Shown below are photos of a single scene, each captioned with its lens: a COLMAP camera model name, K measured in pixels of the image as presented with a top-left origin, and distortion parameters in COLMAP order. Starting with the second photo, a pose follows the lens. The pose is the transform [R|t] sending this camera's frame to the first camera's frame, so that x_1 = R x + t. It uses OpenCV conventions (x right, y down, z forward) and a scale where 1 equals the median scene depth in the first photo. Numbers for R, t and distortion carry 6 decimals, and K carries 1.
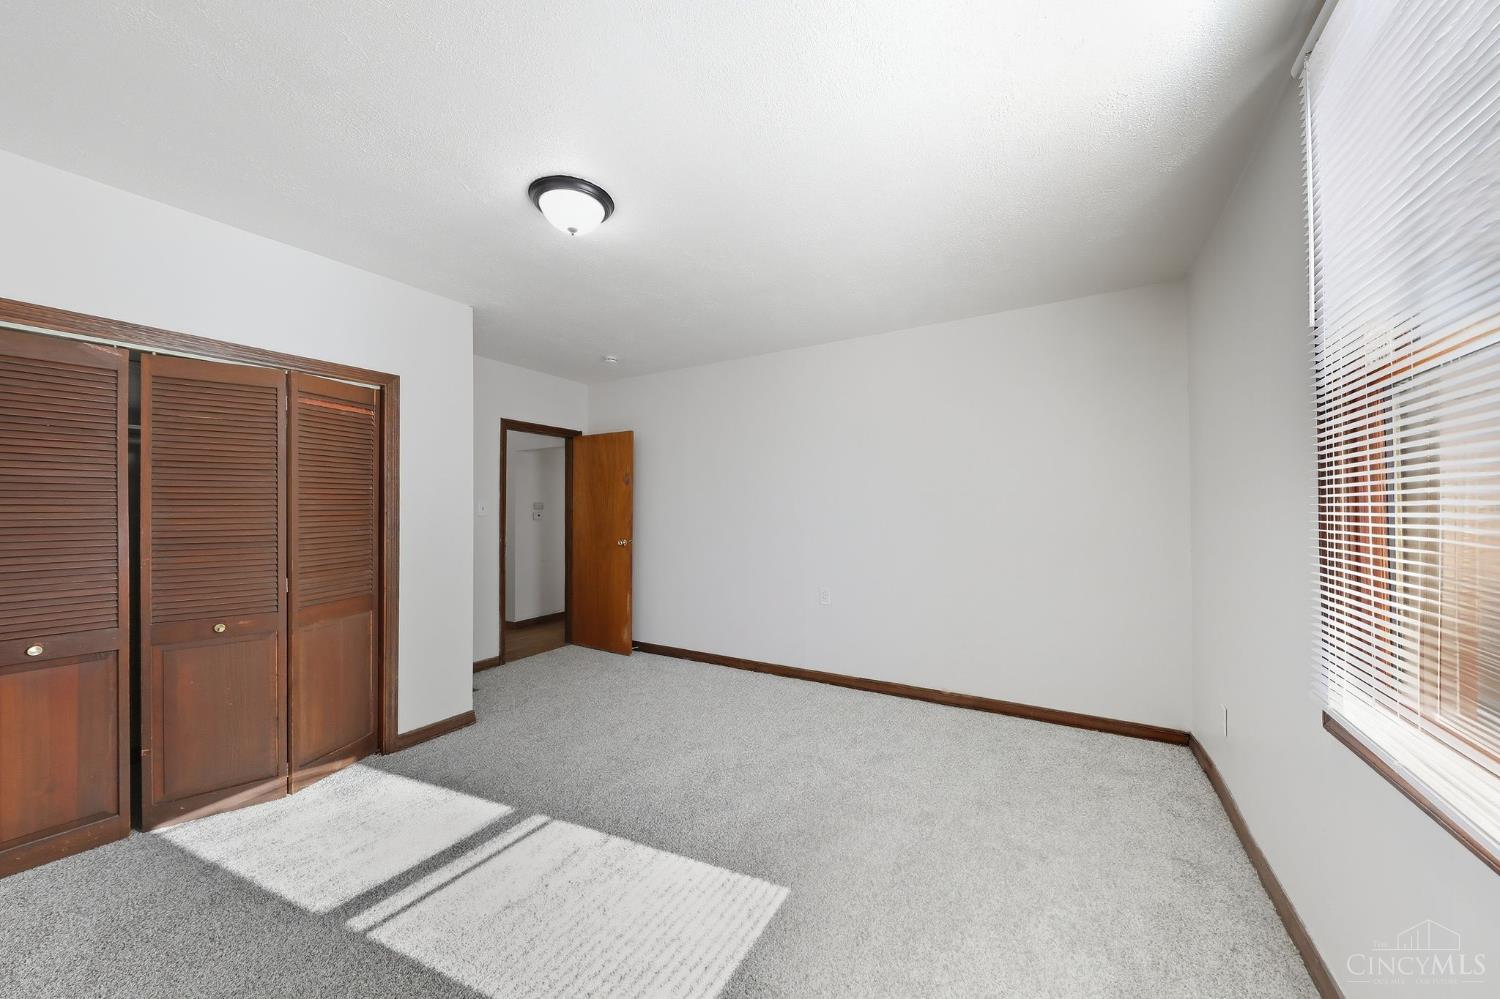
lens RADIAL K [[527.8, 0, 755.5], [0, 527.8, 502.0], [0, 0, 1]] dist [0.002053, -0.003221]
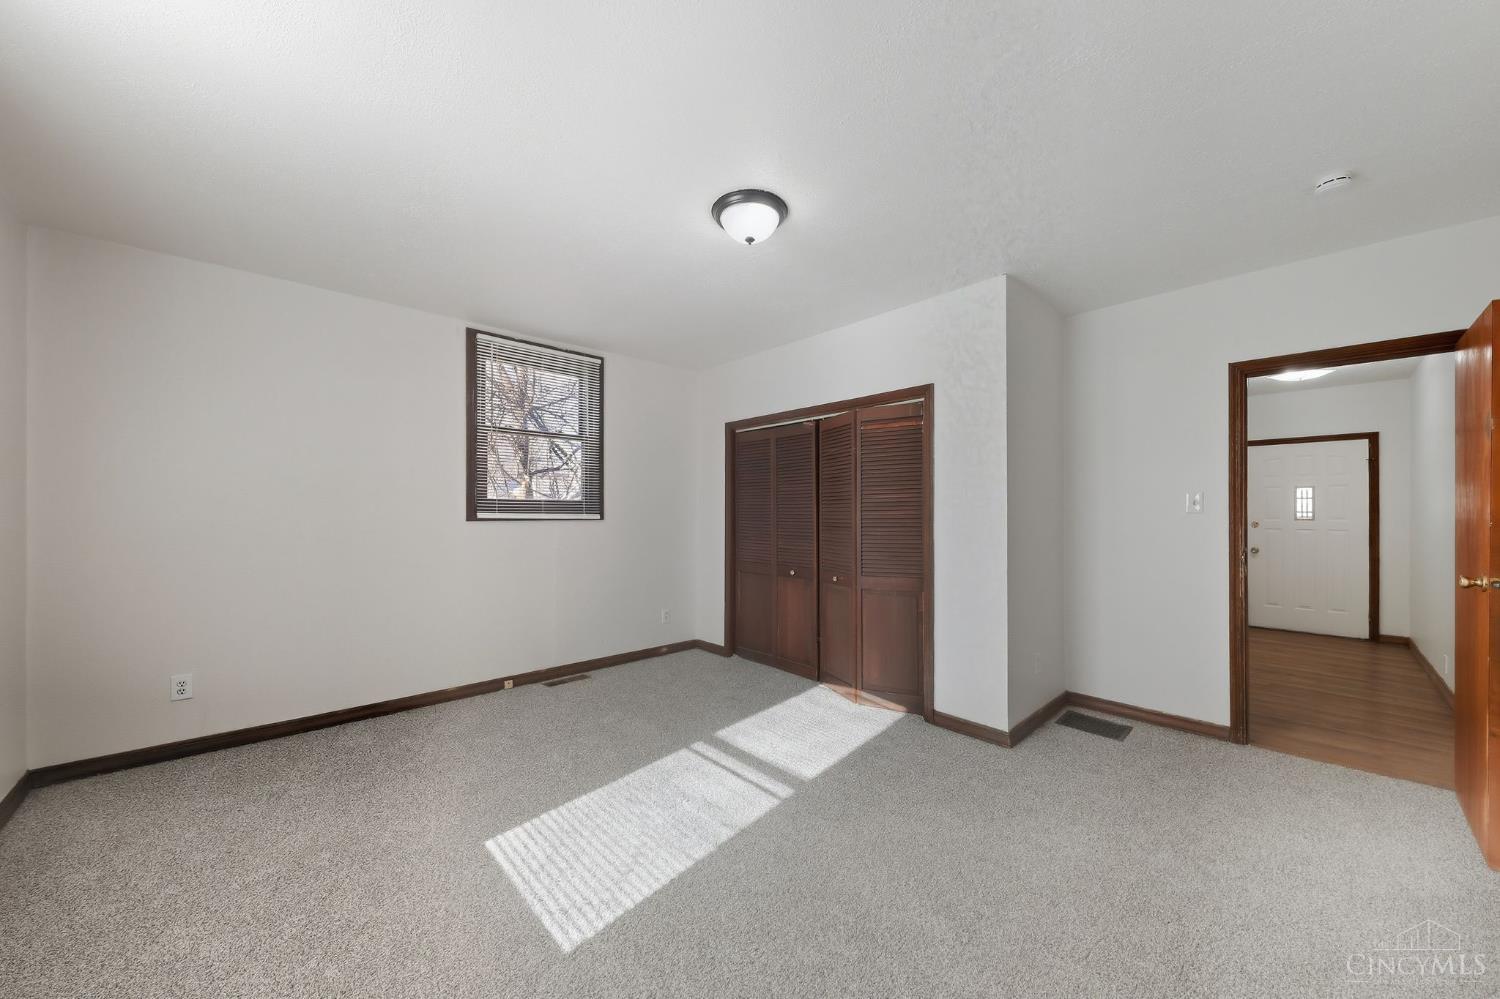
lens RADIAL K [[527.8, 0, 747.9], [0, 527.8, 508.6], [0, 0, 1]] dist [0.002053, -0.003221]
pose [[-0.286996, 0.001290, -0.957931, 0.319786], [0.014758, 0.999886, -0.003075, 0.011914], [0.957818, -0.015020, -0.286982, 0.619632]]
